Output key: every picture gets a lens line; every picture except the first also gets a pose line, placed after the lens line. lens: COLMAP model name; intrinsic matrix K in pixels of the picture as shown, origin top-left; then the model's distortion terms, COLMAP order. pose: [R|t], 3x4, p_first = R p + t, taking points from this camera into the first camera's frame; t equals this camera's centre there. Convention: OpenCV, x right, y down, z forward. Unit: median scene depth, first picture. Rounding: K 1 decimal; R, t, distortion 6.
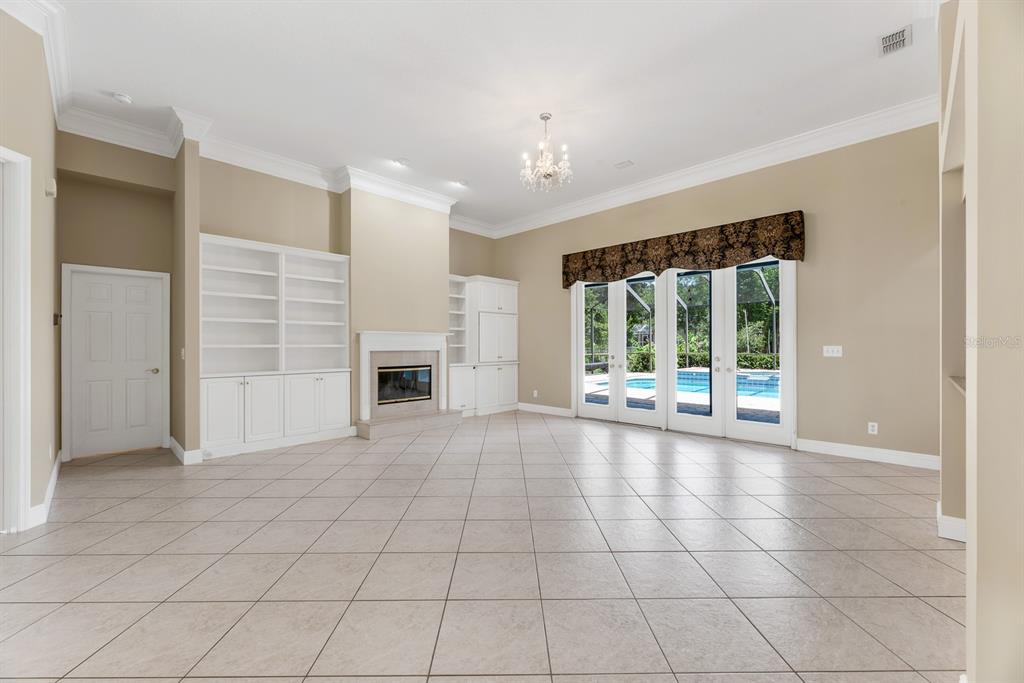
lens RADIAL K [[412.4, 0, 509.6], [0, 412.4, 344.4], [0, 0, 1]] dist [0.000835, 0.000550]
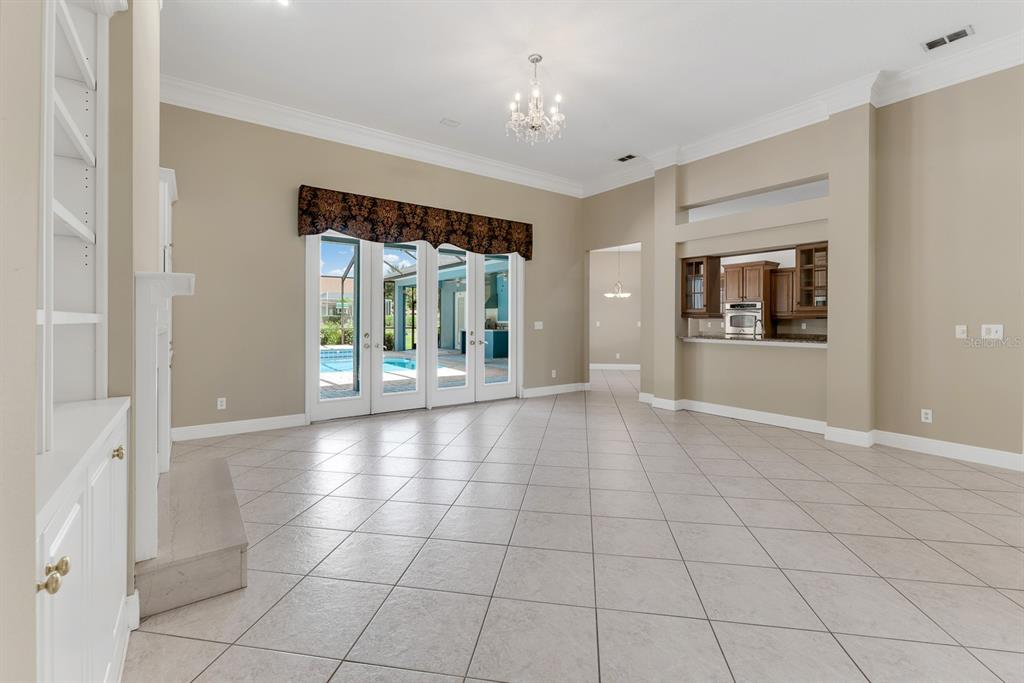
lens RADIAL K [[448.2, 0, 512.3], [0, 448.2, 321.3], [0, 0, 1]] dist [0.000223, 0.000011]
pose [[0.161149, -0.003406, 0.986924, -0.649163], [-0.010468, 0.999932, 0.005160, -0.004644], [-0.986875, -0.011163, 0.161103, 0.670473]]
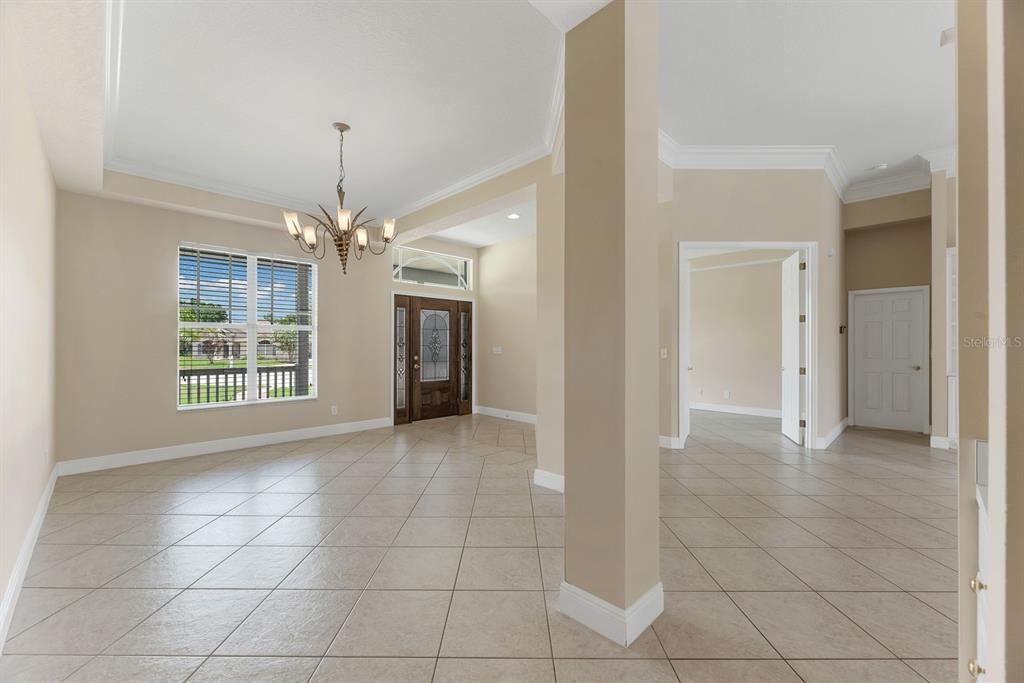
lens RADIAL K [[412.4, 0, 509.6], [0, 412.4, 344.4], [0, 0, 1]] dist [0.000835, 0.000550]
pose [[-0.008104, -0.002055, -0.999965, 0.302138], [-0.000817, 0.999998, -0.002048, -0.001033], [0.999967, 0.000800, -0.008106, -0.150395]]
